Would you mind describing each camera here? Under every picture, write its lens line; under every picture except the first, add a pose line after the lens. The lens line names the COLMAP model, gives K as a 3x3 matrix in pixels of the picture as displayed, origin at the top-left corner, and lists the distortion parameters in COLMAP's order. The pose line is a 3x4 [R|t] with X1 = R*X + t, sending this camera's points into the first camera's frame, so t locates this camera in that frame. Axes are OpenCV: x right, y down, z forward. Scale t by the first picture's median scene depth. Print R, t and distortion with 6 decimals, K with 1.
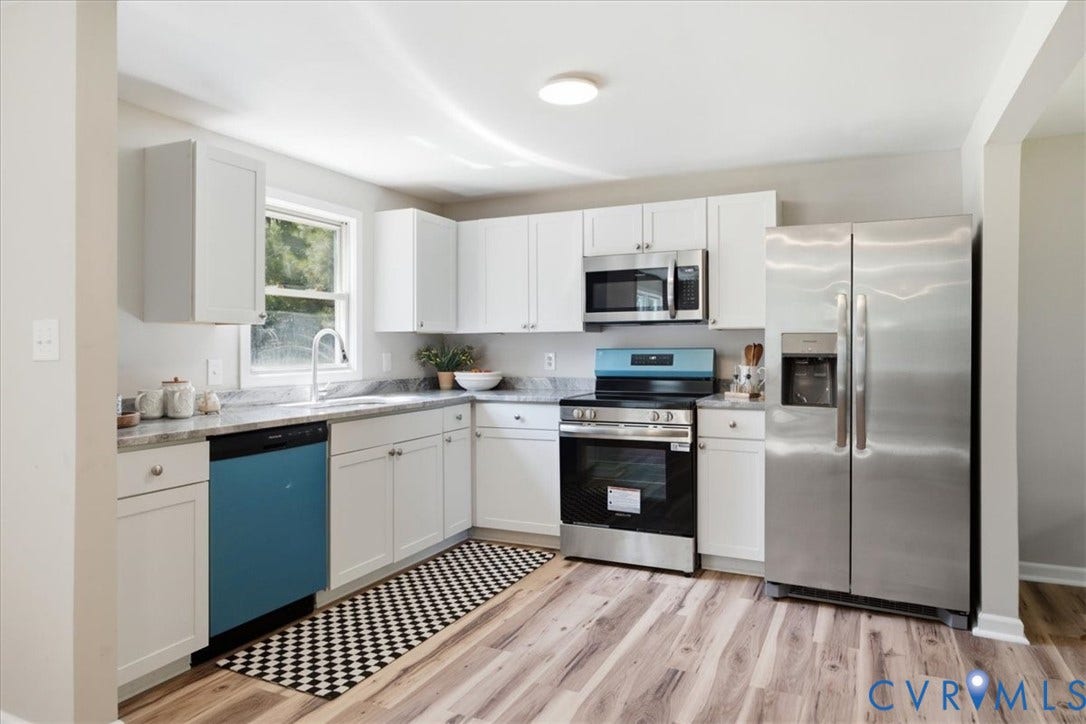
lens RADIAL K [[682.3, 0, 547.1], [0, 682.3, 346.3], [0, 0, 1]] dist [0.002770, -0.007200]
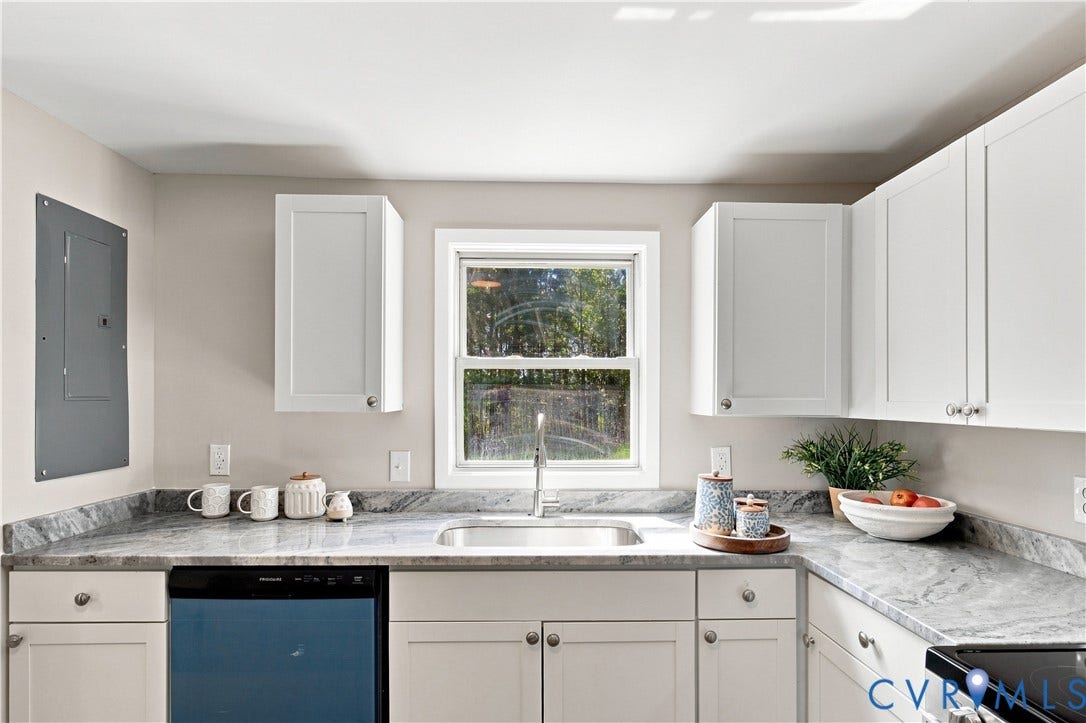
lens RADIAL K [[567.4, 0, 546.0], [0, 567.4, 391.8], [0, 0, 1]] dist [-0.007258, 0.001053]
pose [[0.447637, -0.003688, -0.894208, 0.185331], [-0.004897, 0.999966, -0.006576, -0.043032], [0.894202, 0.007323, 0.447604, 0.732382]]
